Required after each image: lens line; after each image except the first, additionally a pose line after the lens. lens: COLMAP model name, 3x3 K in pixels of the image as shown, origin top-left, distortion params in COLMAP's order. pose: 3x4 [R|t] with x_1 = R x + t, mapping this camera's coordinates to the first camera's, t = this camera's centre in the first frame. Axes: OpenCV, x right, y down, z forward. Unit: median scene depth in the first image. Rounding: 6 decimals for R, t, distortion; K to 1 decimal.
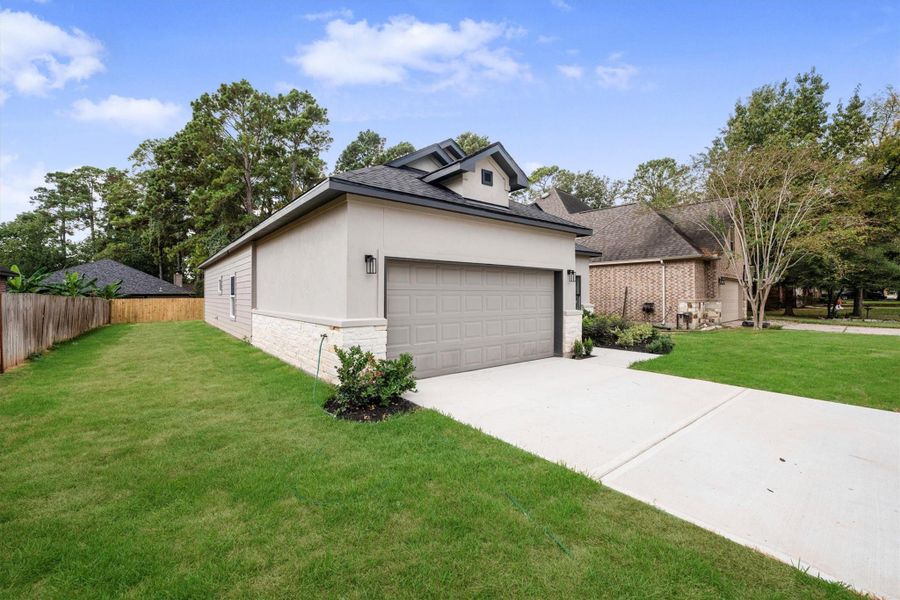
lens RADIAL K [[371.9, 0, 443.7], [0, 371.9, 292.6], [0, 0, 1]] dist [-0.028829, 0.002794]
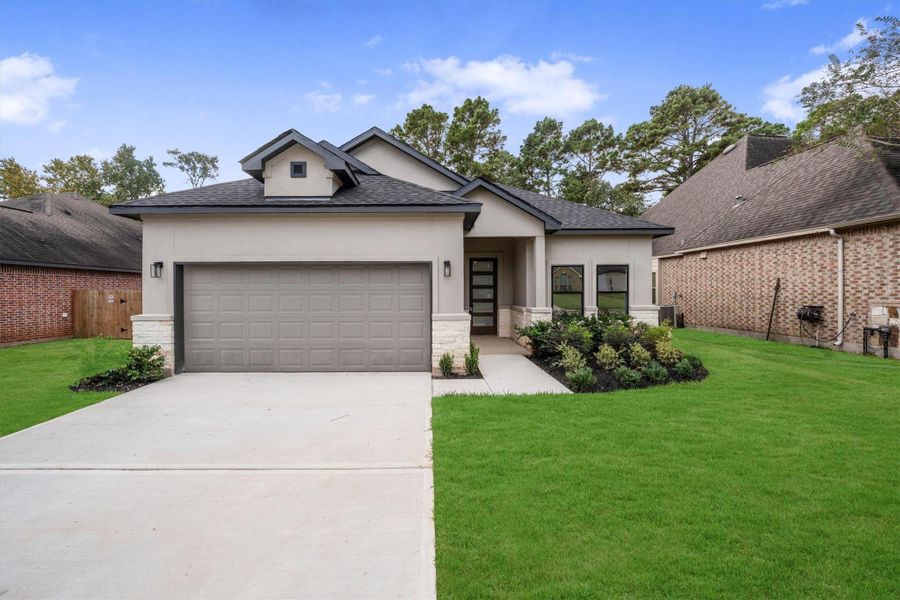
lens RADIAL K [[371.9, 0, 450.1], [0, 371.9, 294.1], [0, 0, 1]] dist [-0.028829, 0.002794]
pose [[0.802871, 0.003421, -0.596144, 0.240498], [0.007219, 0.999854, 0.015461, -0.001521], [0.596110, -0.016717, 0.802729, 0.115800]]
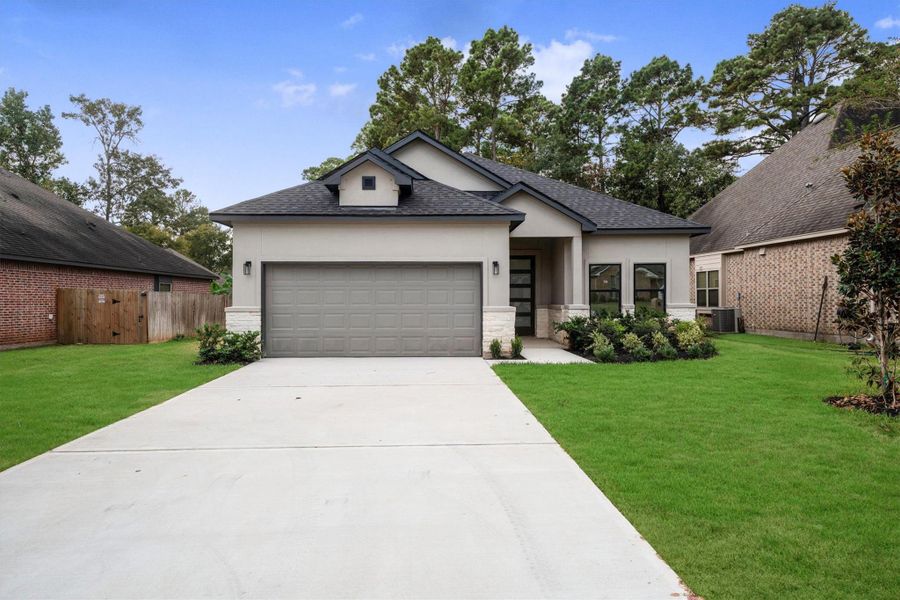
lens RADIAL K [[584.8, 0, 454.0], [0, 584.8, 300.9], [0, 0, 1]] dist [0.022648, -0.001095]
pose [[0.805268, 0.002056, -0.592907, 0.330293], [0.005777, 0.999919, 0.011313, 0.005257], [0.592882, -0.012535, 0.805192, -0.061733]]
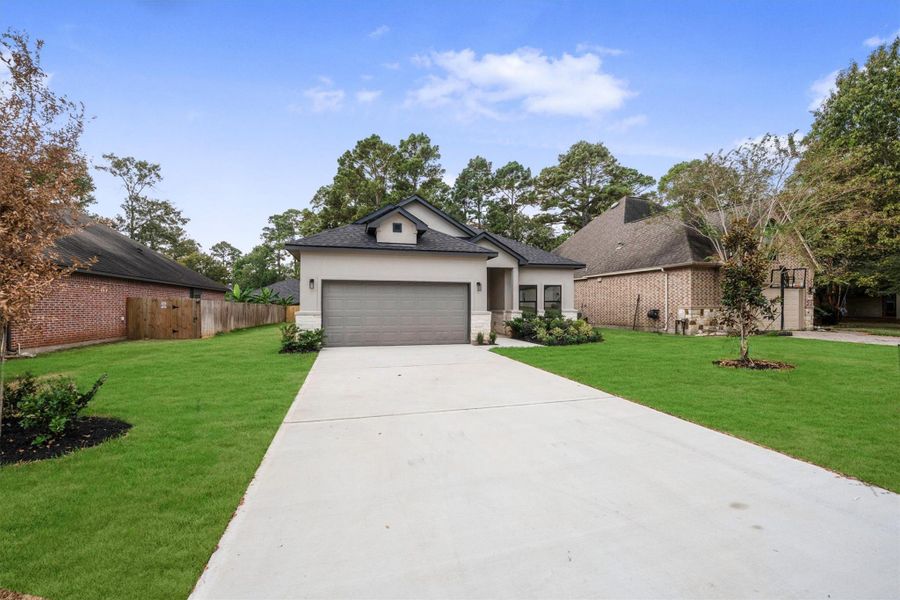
lens RADIAL K [[371.9, 0, 453.5], [0, 371.9, 309.1], [0, 0, 1]] dist [-0.028829, 0.002794]
pose [[0.922063, 0.006408, -0.386987, 0.238825], [0.000299, 0.999851, 0.017268, 0.004719], [0.387040, -0.016037, 0.921923, -0.100325]]
